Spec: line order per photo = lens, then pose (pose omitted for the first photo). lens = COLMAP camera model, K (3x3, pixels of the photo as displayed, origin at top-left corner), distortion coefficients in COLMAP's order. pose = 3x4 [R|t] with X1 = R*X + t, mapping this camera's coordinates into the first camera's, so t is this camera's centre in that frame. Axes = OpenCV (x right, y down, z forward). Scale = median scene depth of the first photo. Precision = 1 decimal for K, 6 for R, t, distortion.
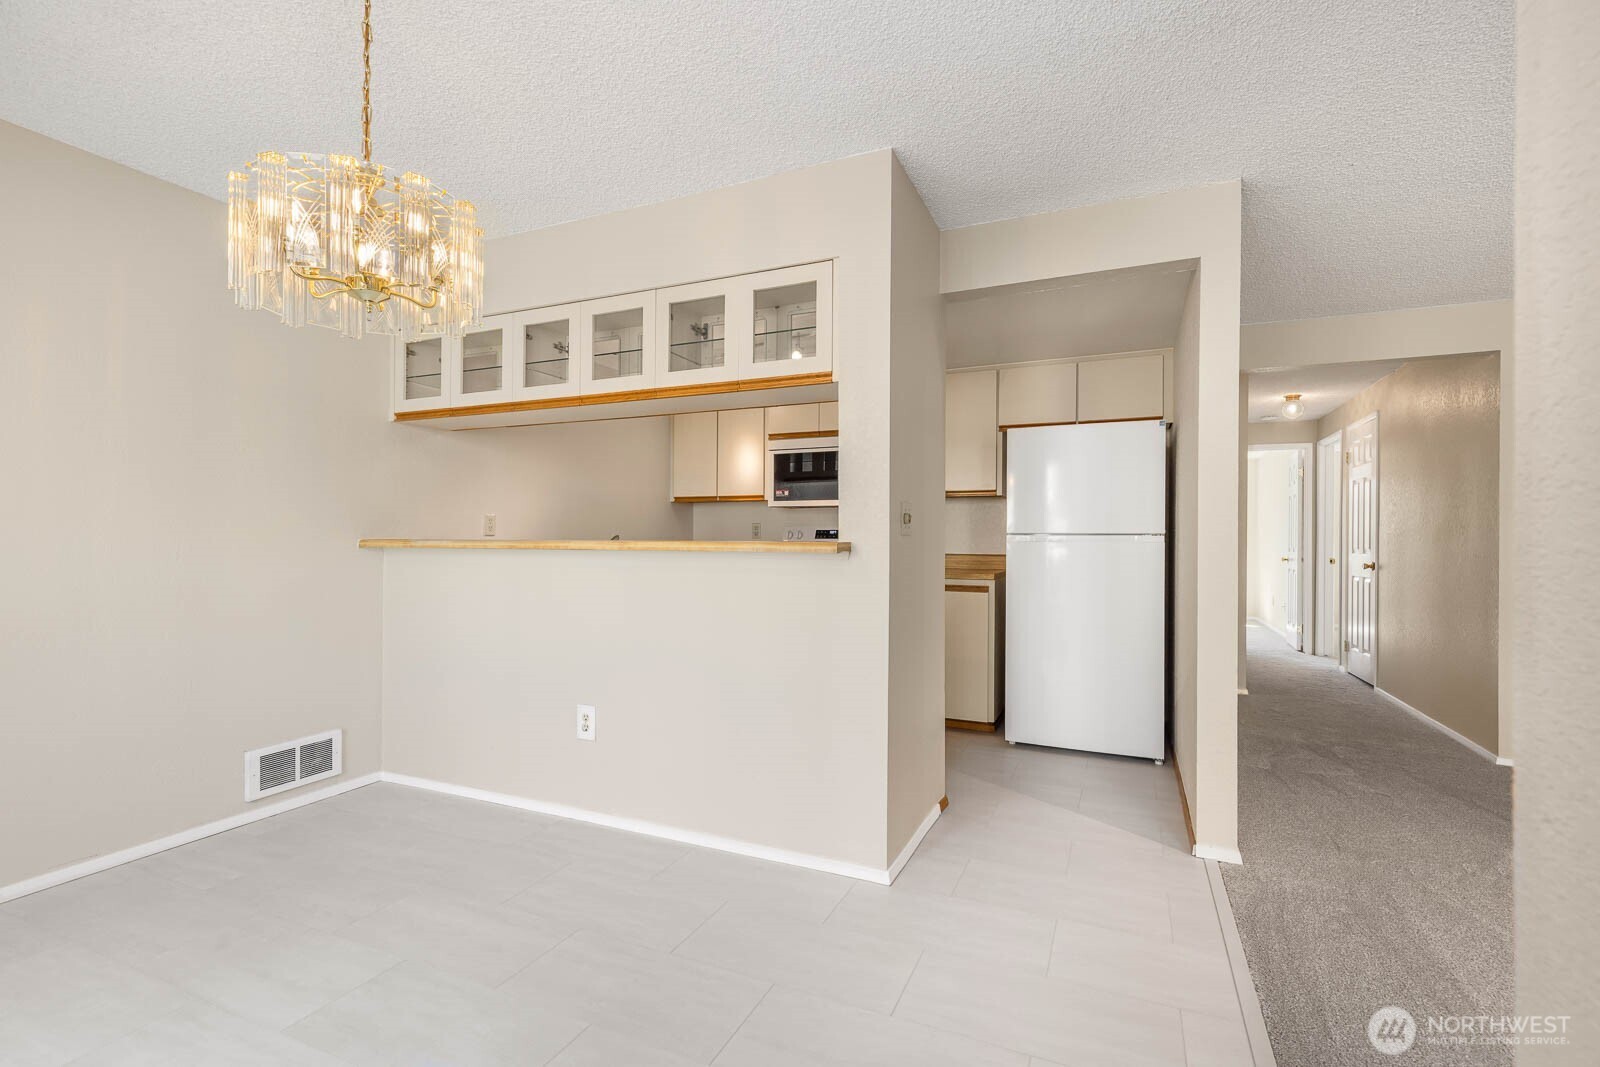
lens RADIAL K [[736.7, 0, 797.9], [0, 736.7, 536.3], [0, 0, 1]] dist [0.011764, -0.000151]
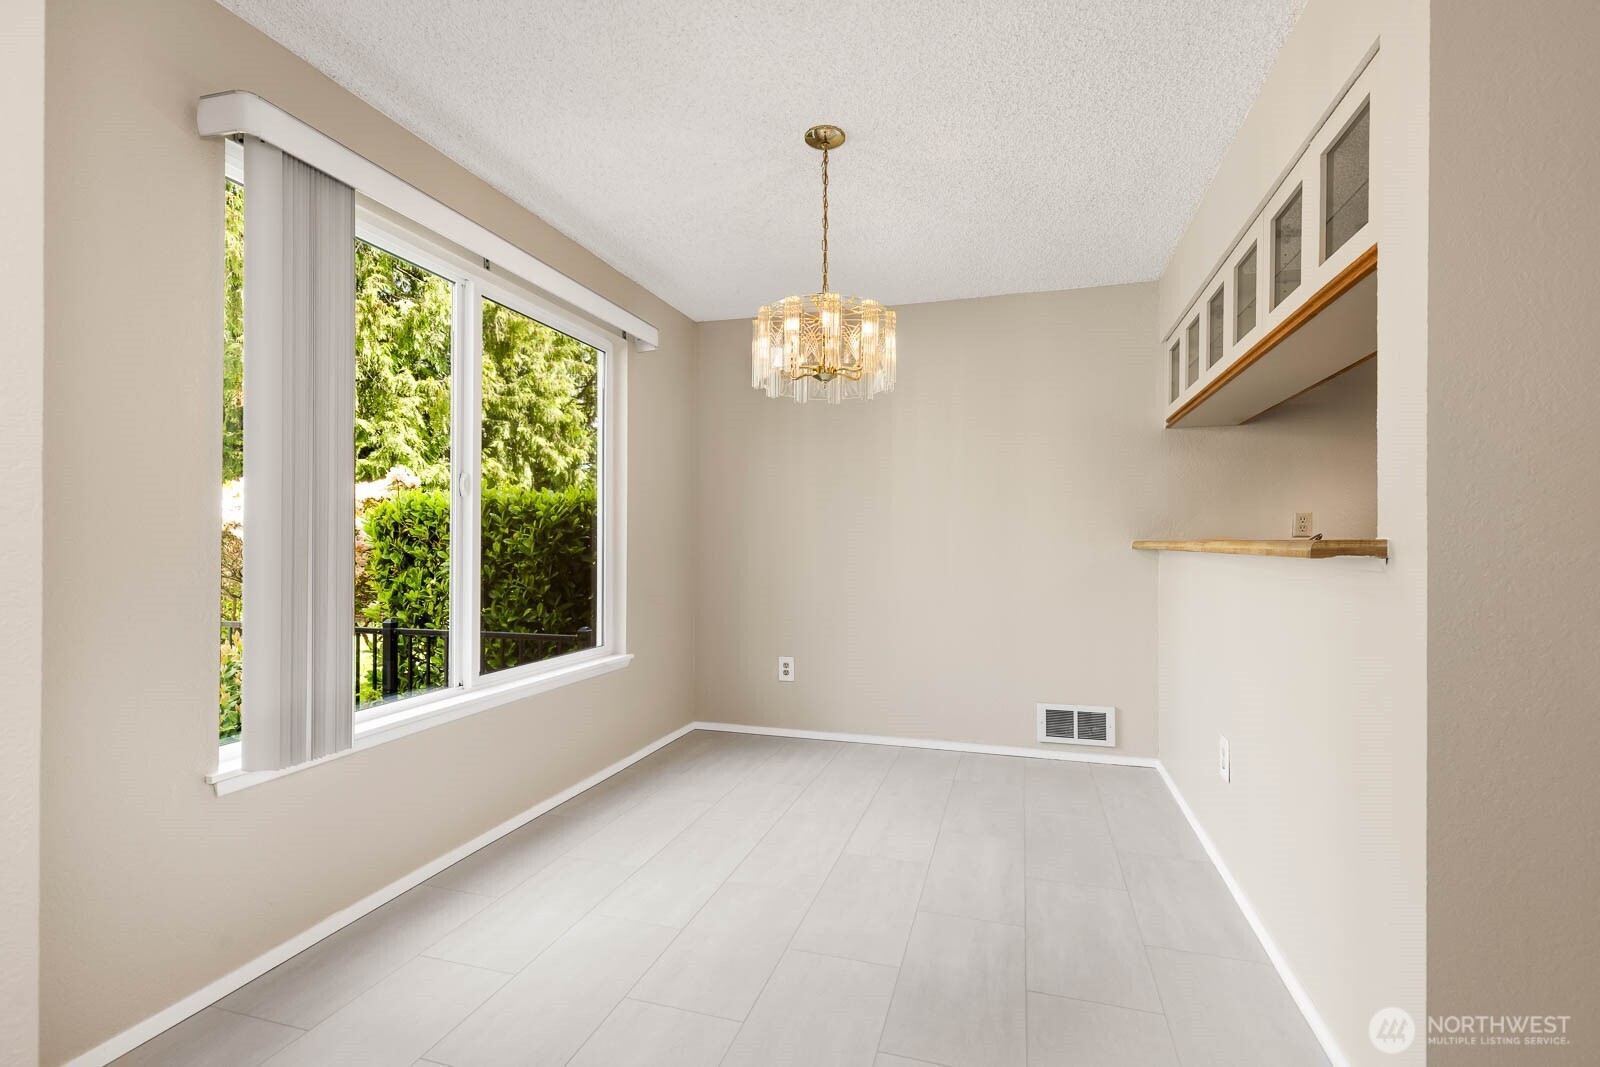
lens RADIAL K [[736.7, 0, 799.1], [0, 736.7, 541.1], [0, 0, 1]] dist [0.011764, -0.000151]
pose [[0.110744, -0.006438, -0.993828, 0.475229], [0.004202, 0.999973, -0.006010, 0.009055], [0.993840, -0.003511, 0.110768, 0.406487]]
